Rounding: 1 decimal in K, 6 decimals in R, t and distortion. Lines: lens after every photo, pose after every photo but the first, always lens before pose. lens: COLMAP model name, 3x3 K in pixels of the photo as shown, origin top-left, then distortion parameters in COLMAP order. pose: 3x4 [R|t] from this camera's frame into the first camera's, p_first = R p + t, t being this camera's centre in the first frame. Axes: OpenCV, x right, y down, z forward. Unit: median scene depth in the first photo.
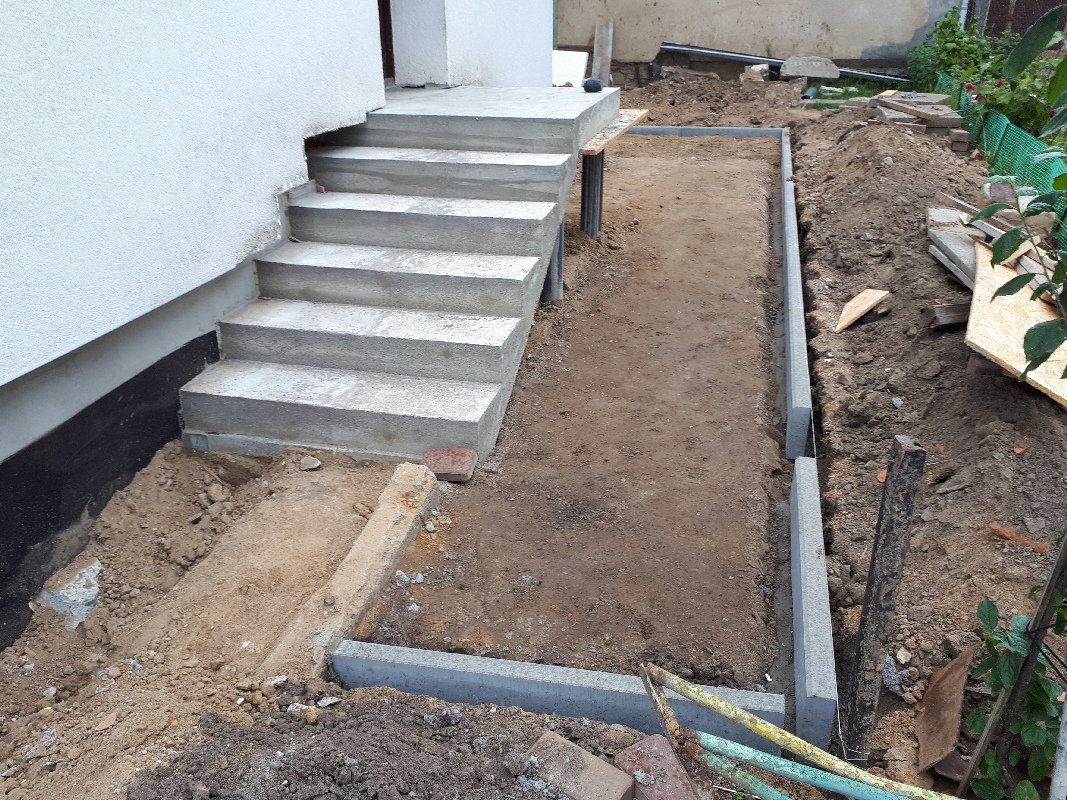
lens RADIAL K [[849.8, 0, 531.4], [0, 849.8, 400.8], [0, 0, 1]] dist [0.006781, -0.001476]
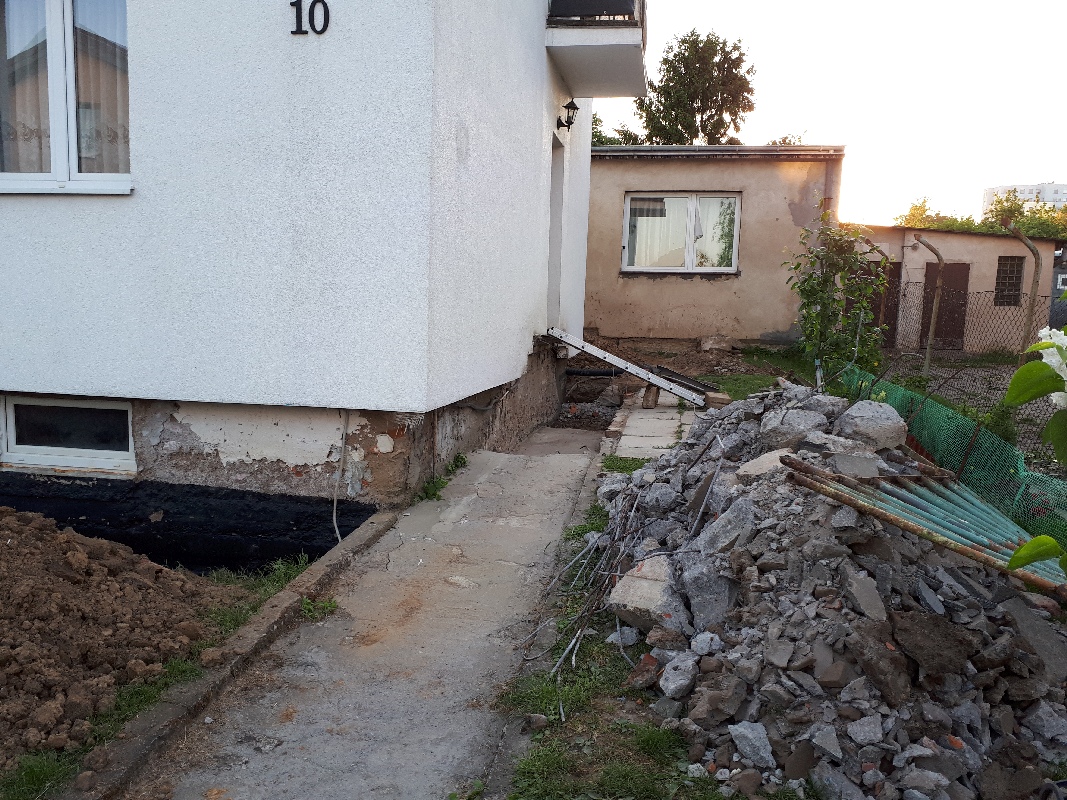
lens RADIAL K [[849.8, 0, 533.2], [0, 849.8, 400.4], [0, 0, 1]] dist [0.006781, -0.001476]
pose [[0.996603, 0.022528, 0.079210, -0.165258], [0.005178, 0.942809, -0.333293, 0.243511], [-0.082188, 0.332571, 0.939490, -0.437910]]
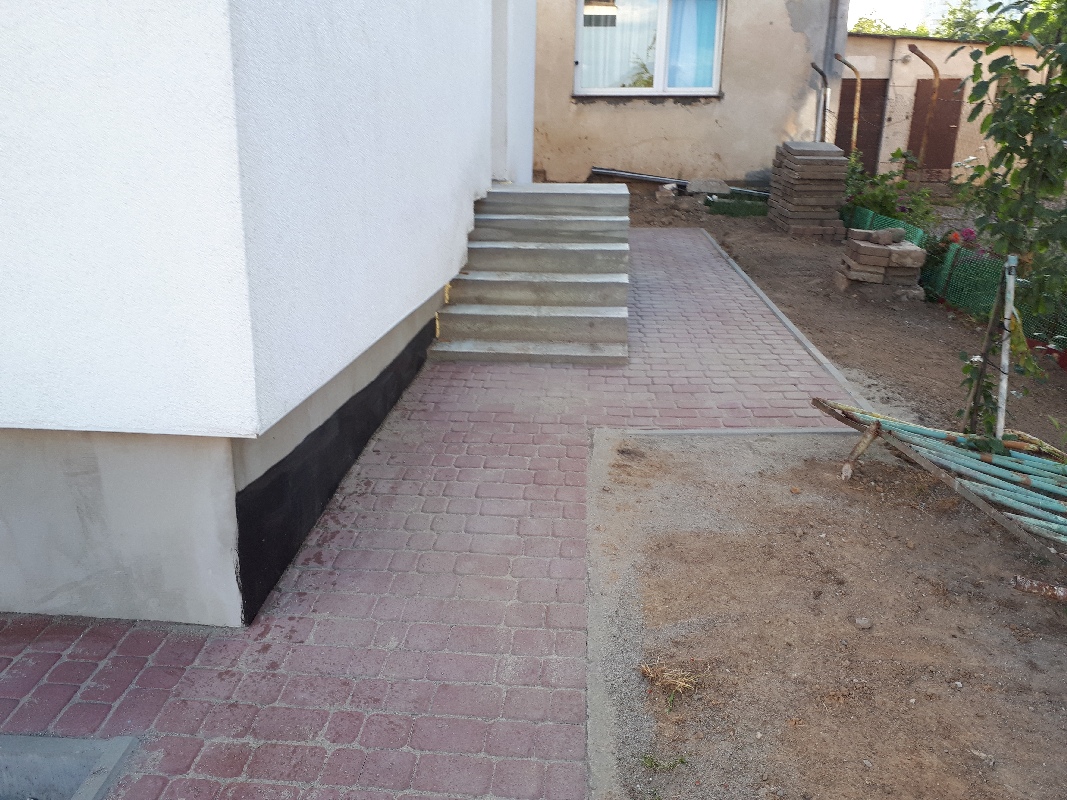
lens RADIAL K [[849.8, 0, 532.3], [0, 849.8, 396.8], [0, 0, 1]] dist [0.006781, -0.001476]
pose [[0.987385, -0.033107, 0.154840, -0.151113], [0.056272, 0.987429, -0.147705, 0.101170], [-0.148004, 0.154555, 0.976835, -0.171834]]
